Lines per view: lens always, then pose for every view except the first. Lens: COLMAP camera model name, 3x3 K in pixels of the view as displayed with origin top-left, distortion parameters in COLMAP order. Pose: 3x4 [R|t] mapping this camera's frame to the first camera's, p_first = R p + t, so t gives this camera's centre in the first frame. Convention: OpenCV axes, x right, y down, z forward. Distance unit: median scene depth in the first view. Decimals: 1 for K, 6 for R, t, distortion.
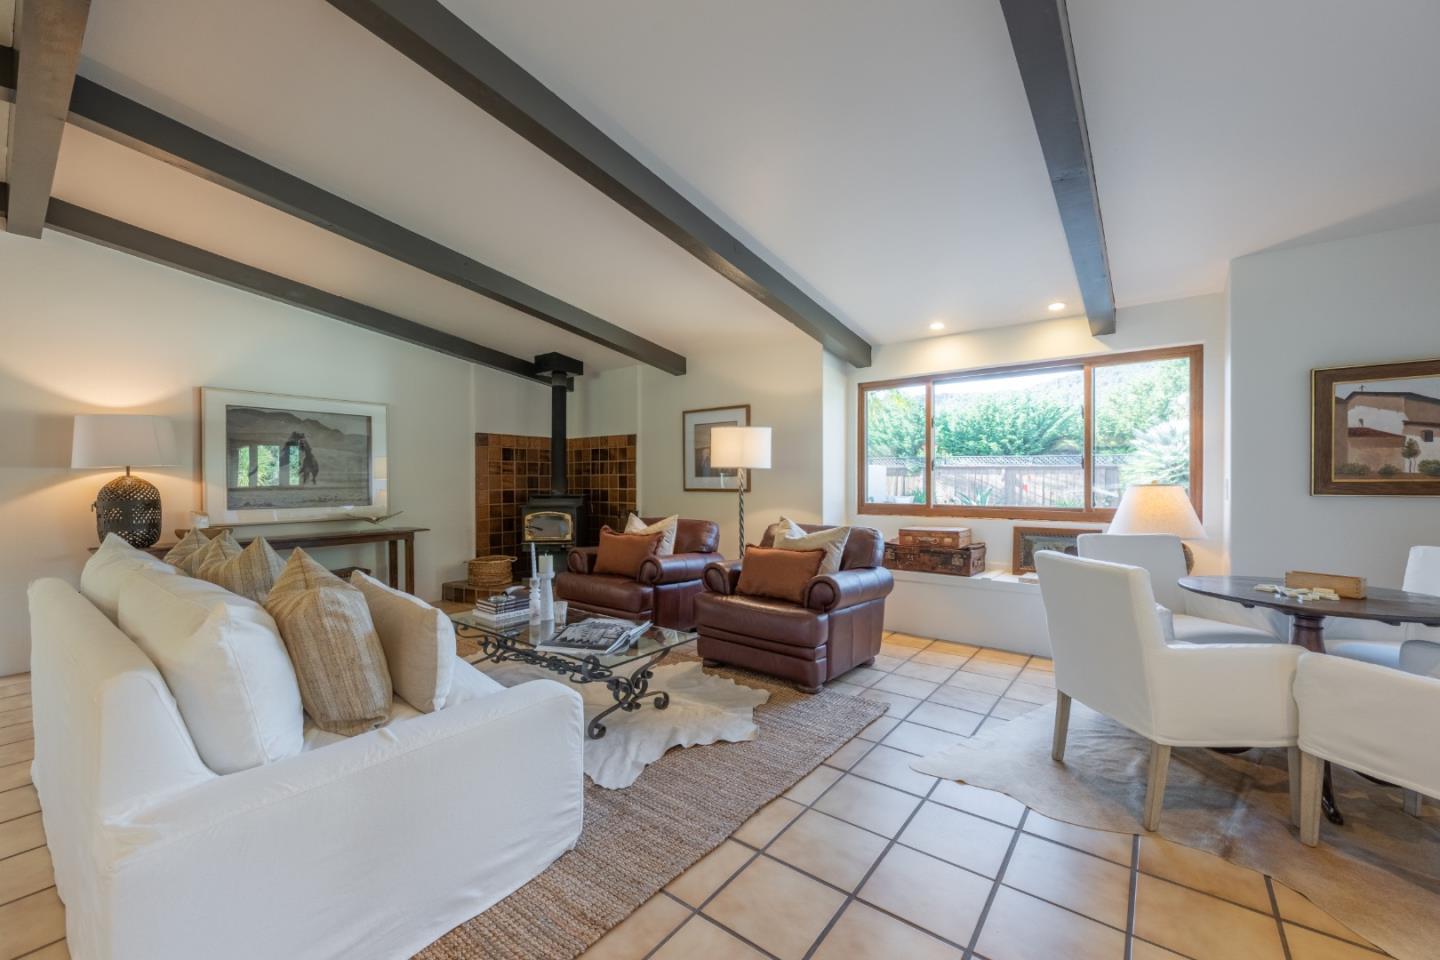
lens RADIAL K [[582.4, 0, 713.1], [0, 582.4, 483.4], [0, 0, 1]] dist [-0.002846, 0.000109]
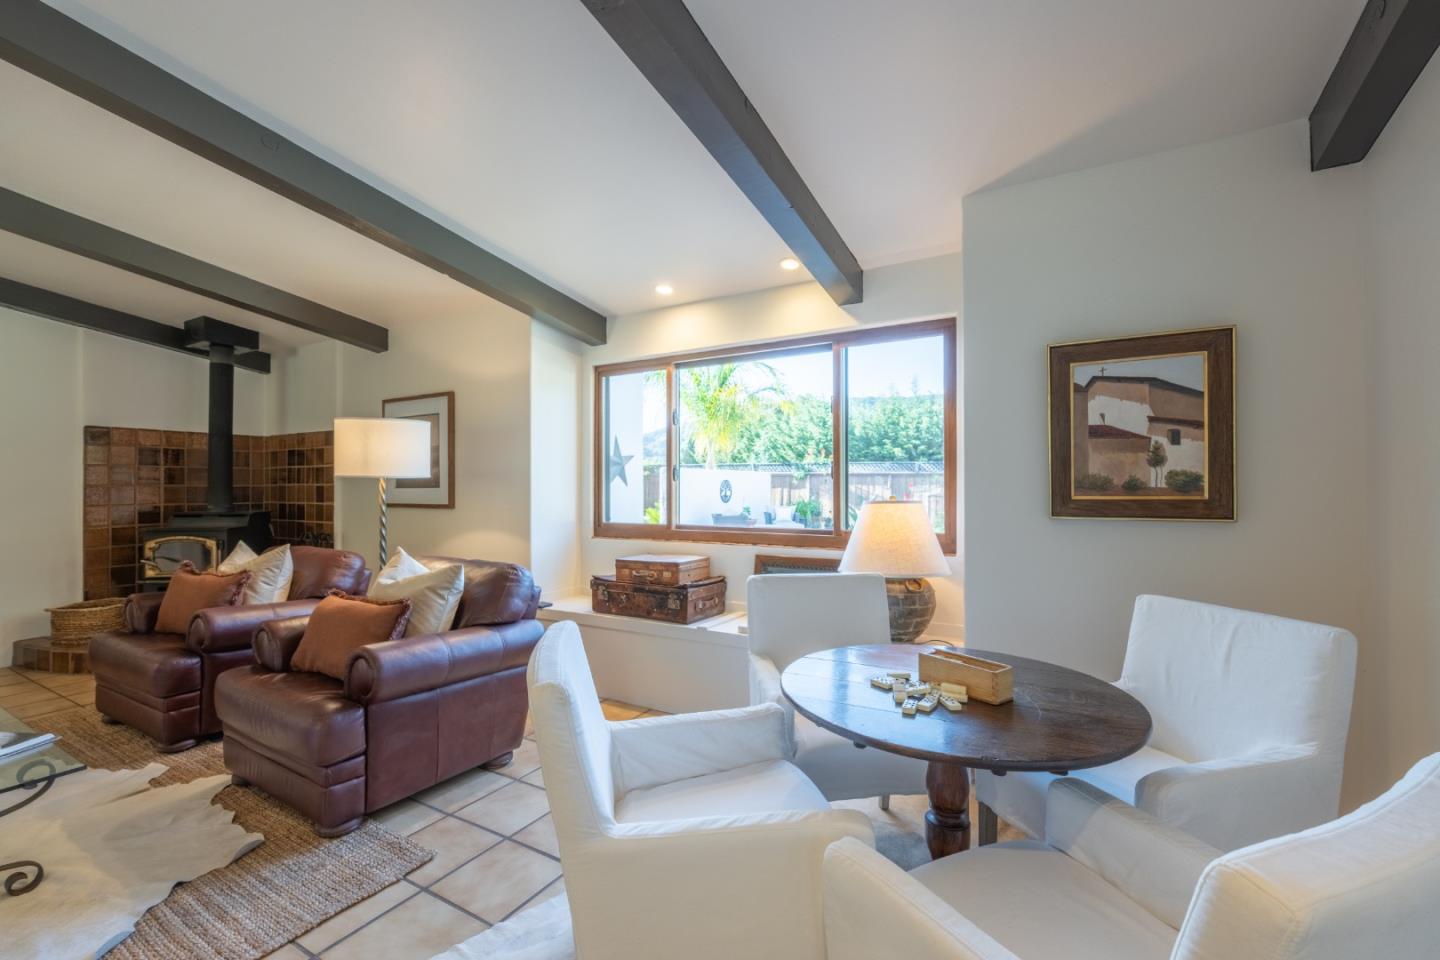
lens RADIAL K [[632.7, 0, 711.5], [0, 632.7, 480.0], [0, 0, 1]] dist [-0.004141, -0.001753]
pose [[0.990610, 0.000888, 0.136716, 0.336591], [0.001377, 0.999863, -0.016471, -0.009554], [-0.136711, 0.016505, 0.990473, 0.182116]]
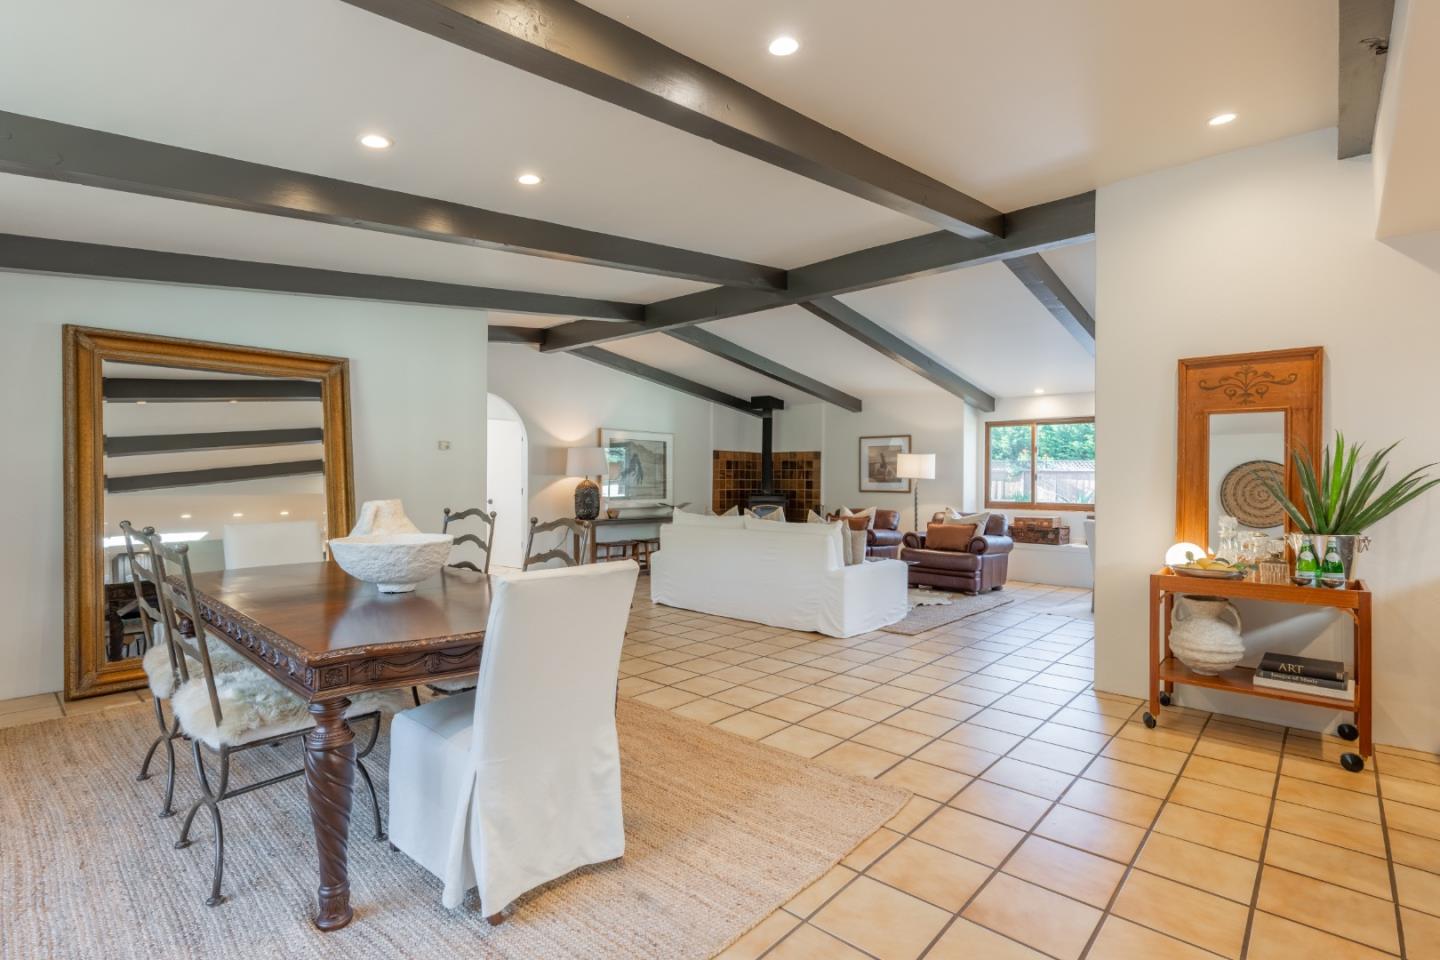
lens RADIAL K [[664.7, 0, 719.4], [0, 664.7, 470.9], [0, 0, 1]] dist [-0.007068, 0.000910]
pose [[0.996718, 0.009057, -0.080446, -0.351313], [-0.010497, 0.999792, -0.017493, -0.008171], [0.080271, 0.018280, 0.996605, -0.907525]]
